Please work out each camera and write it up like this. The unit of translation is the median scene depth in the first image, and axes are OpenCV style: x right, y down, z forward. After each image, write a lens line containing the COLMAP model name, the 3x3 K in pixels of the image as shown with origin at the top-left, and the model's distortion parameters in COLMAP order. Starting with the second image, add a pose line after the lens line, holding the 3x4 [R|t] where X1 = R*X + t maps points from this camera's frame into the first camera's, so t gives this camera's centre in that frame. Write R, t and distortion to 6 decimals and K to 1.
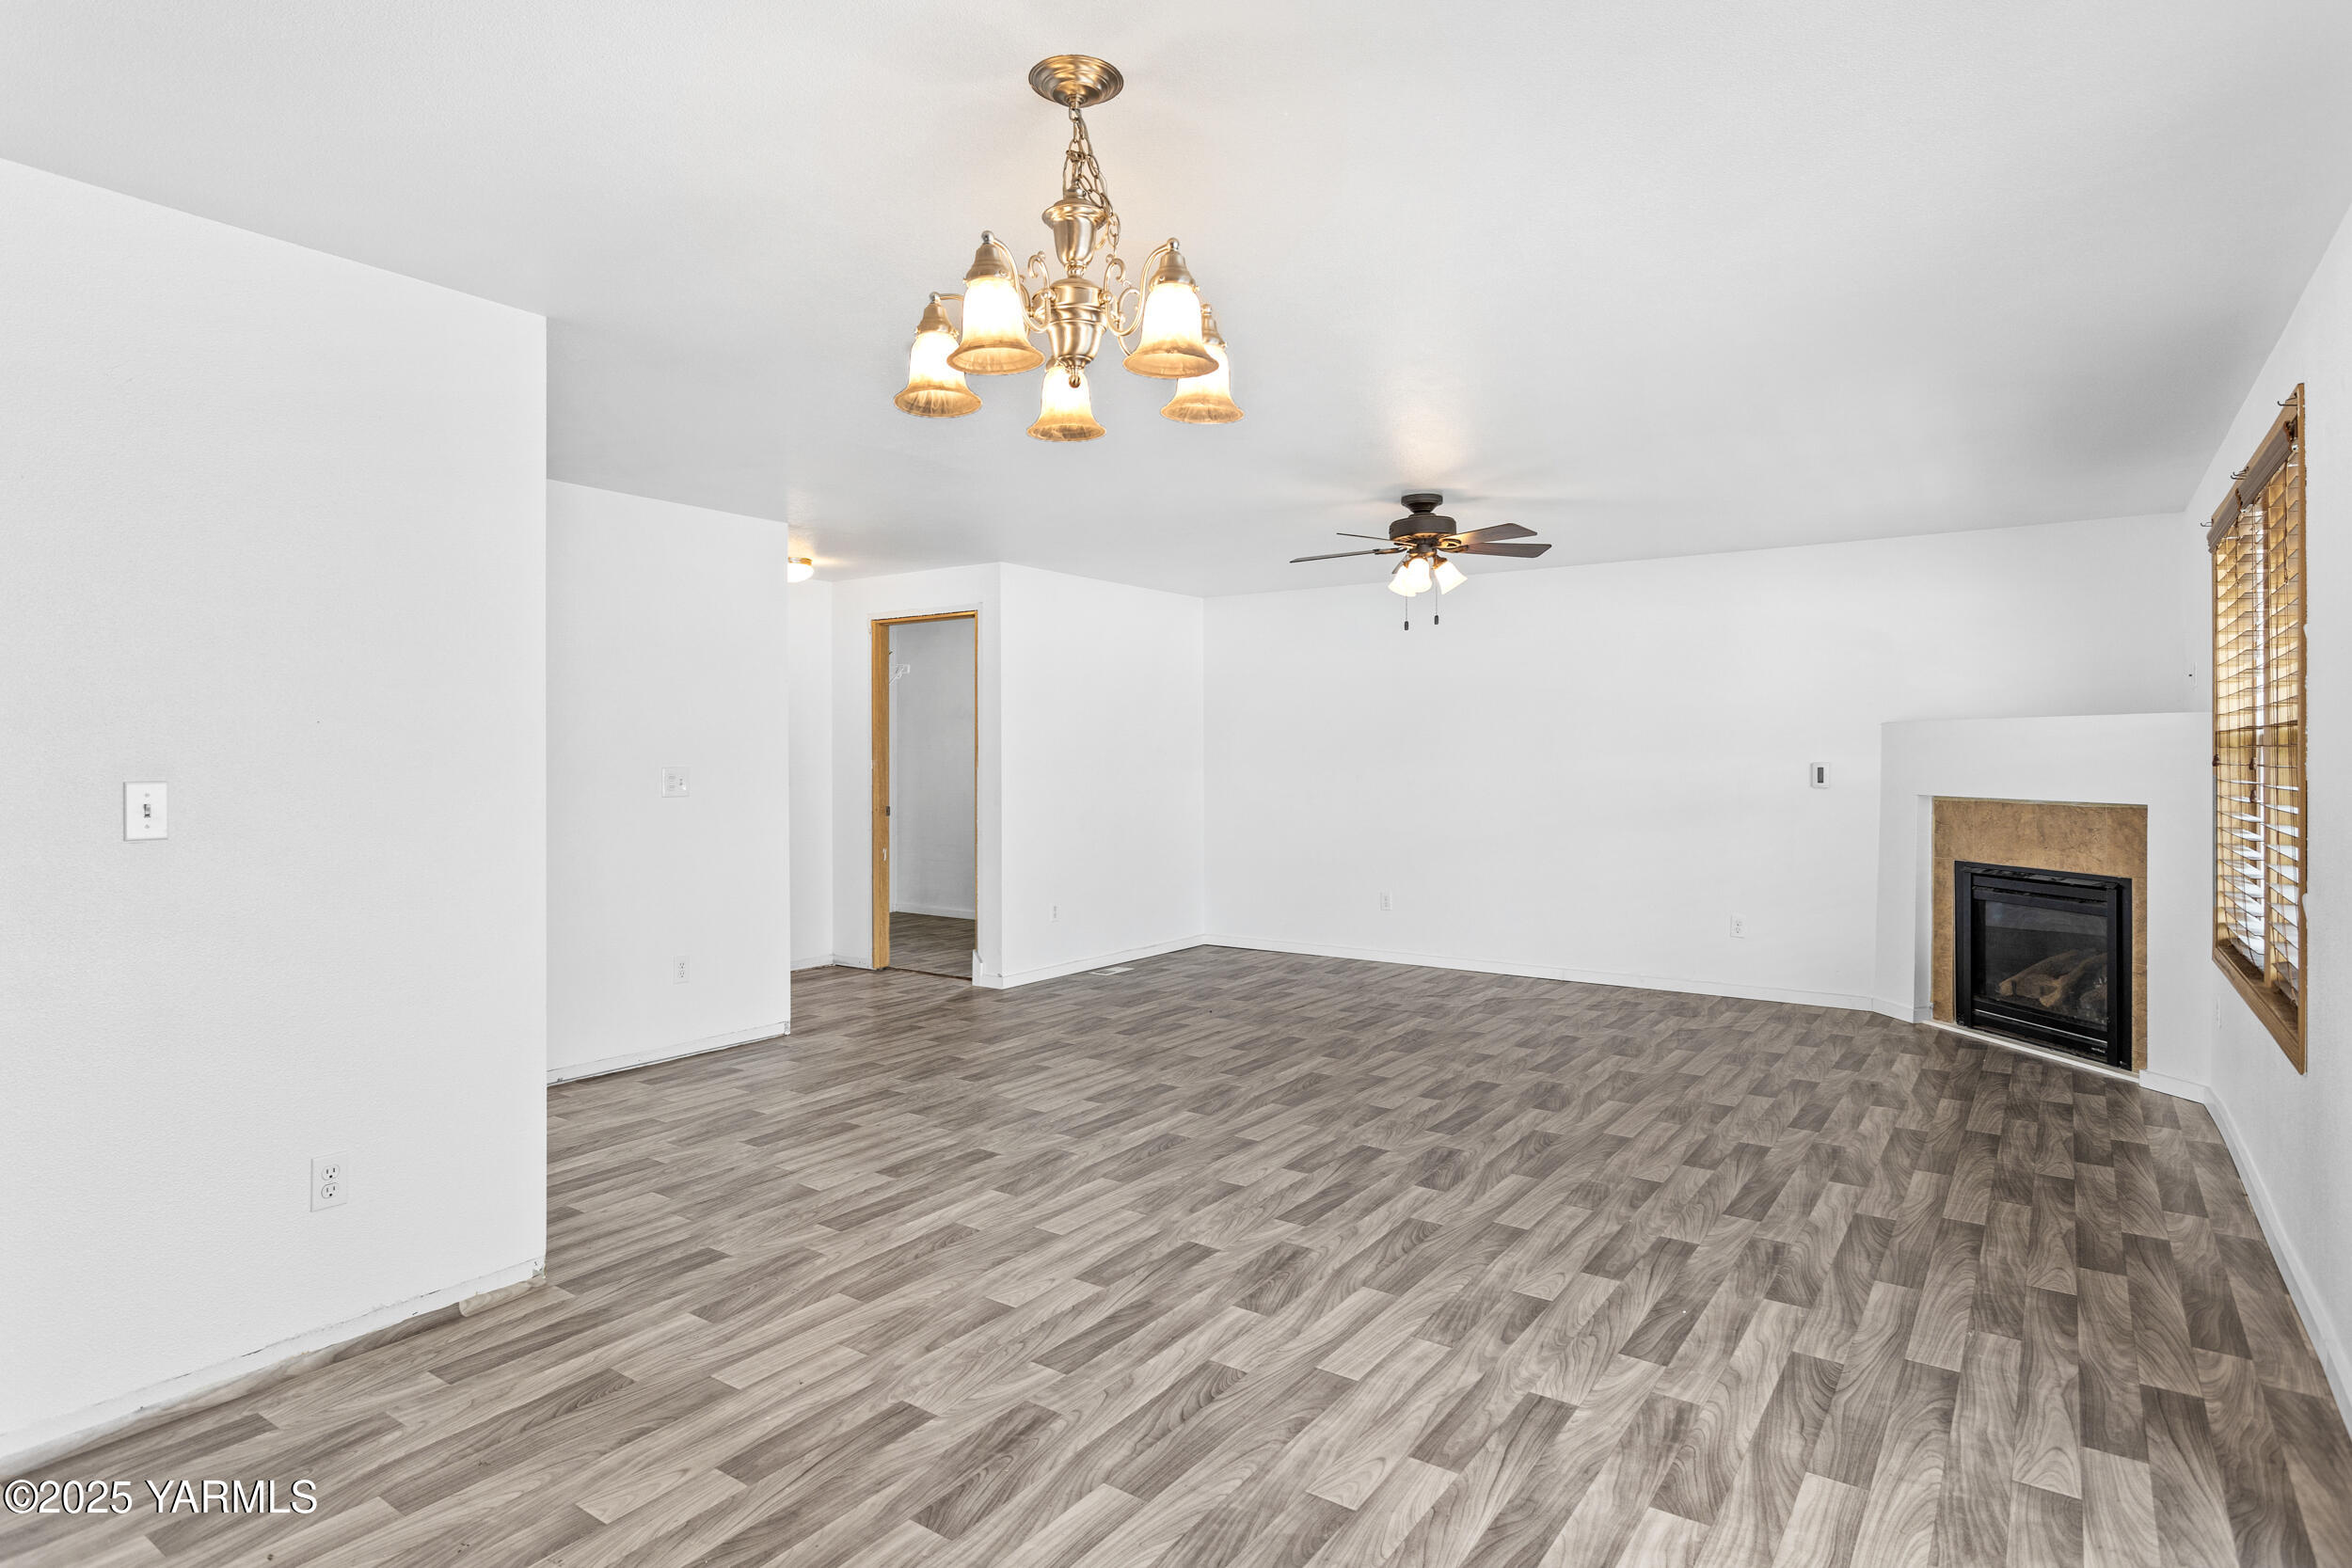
lens RADIAL K [[1277.8, 0, 1169.5], [0, 1277.8, 768.5], [0, 0, 1]] dist [-0.005867, 0.005836]
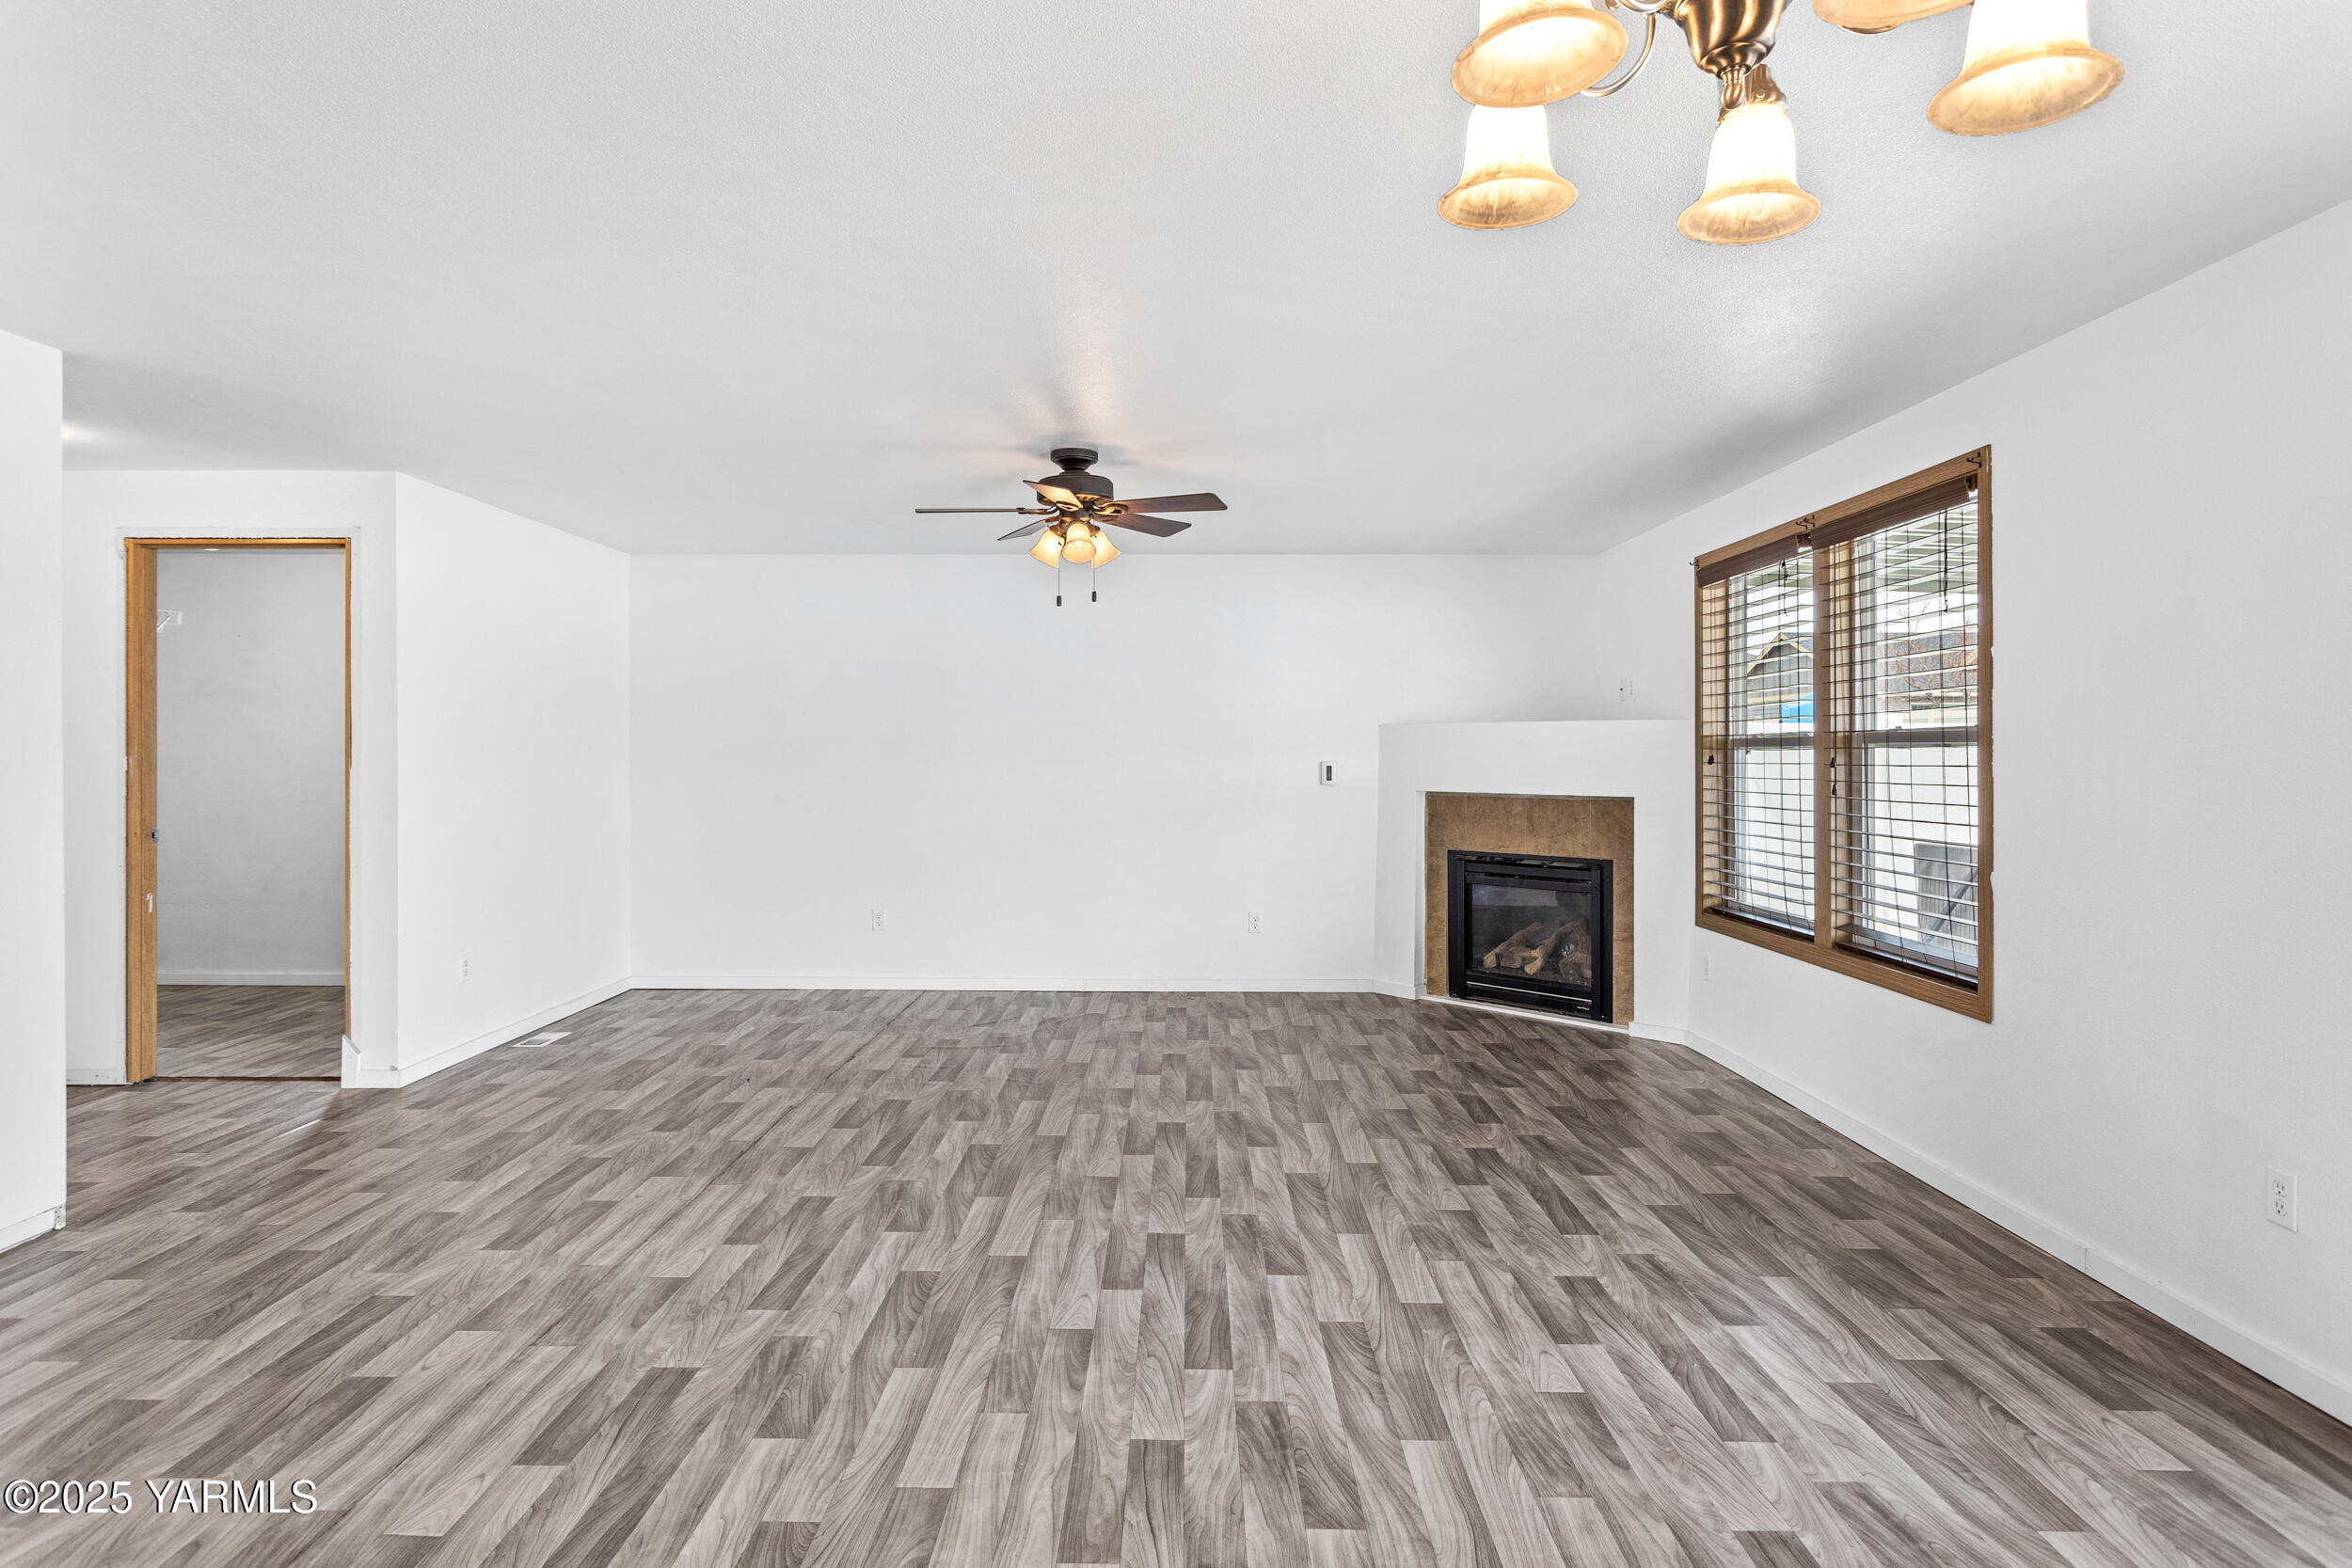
lens RADIAL K [[1255.9, 0, 1184.8], [0, 1255.9, 792.0], [0, 0, 1]] dist [-0.003281, 0.001512]
pose [[0.820650, -0.014774, 0.571240, -0.217386], [0.002550, 0.999750, 0.022194, -0.003253], [-0.571425, -0.016757, 0.820483, 0.256068]]
